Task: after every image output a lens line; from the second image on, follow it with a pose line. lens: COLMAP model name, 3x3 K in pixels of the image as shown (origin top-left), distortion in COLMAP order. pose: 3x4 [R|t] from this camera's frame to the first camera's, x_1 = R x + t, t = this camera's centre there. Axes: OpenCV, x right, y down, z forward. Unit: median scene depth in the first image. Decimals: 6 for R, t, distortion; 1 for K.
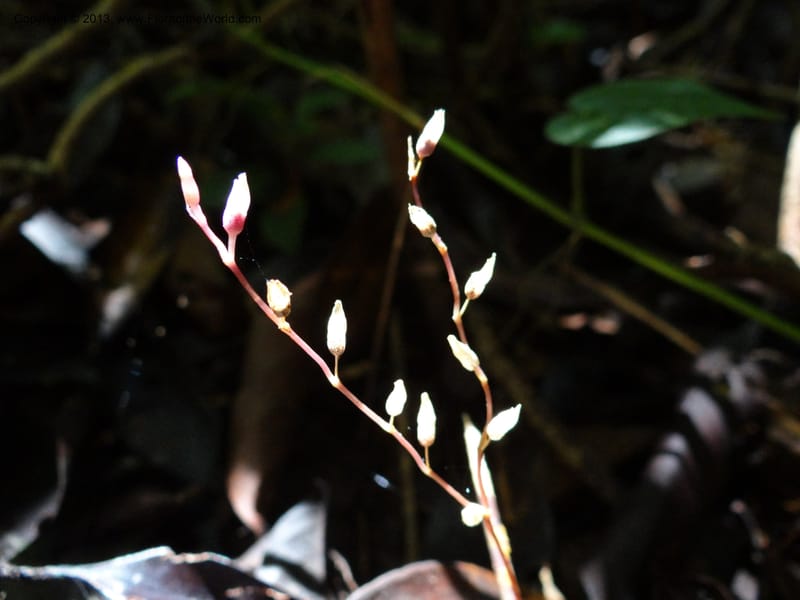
lens RADIAL K [[614.5, 0, 402.8], [0, 614.5, 294.4], [0, 0, 1]] dist [-0.007969, -0.001924]
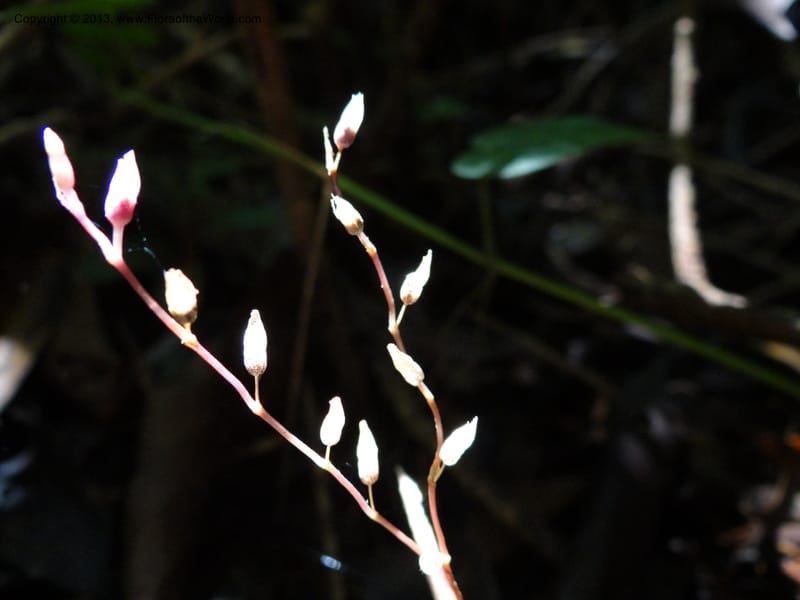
lens RADIAL K [[614.5, 0, 402.8], [0, 614.5, 294.4], [0, 0, 1]] dist [-0.007969, -0.001924]
pose [[0.984919, -0.064645, 0.160483, -0.037131], [0.085920, 0.987865, -0.129382, 0.108205], [-0.150172, 0.141220, 0.978522, 0.140546]]
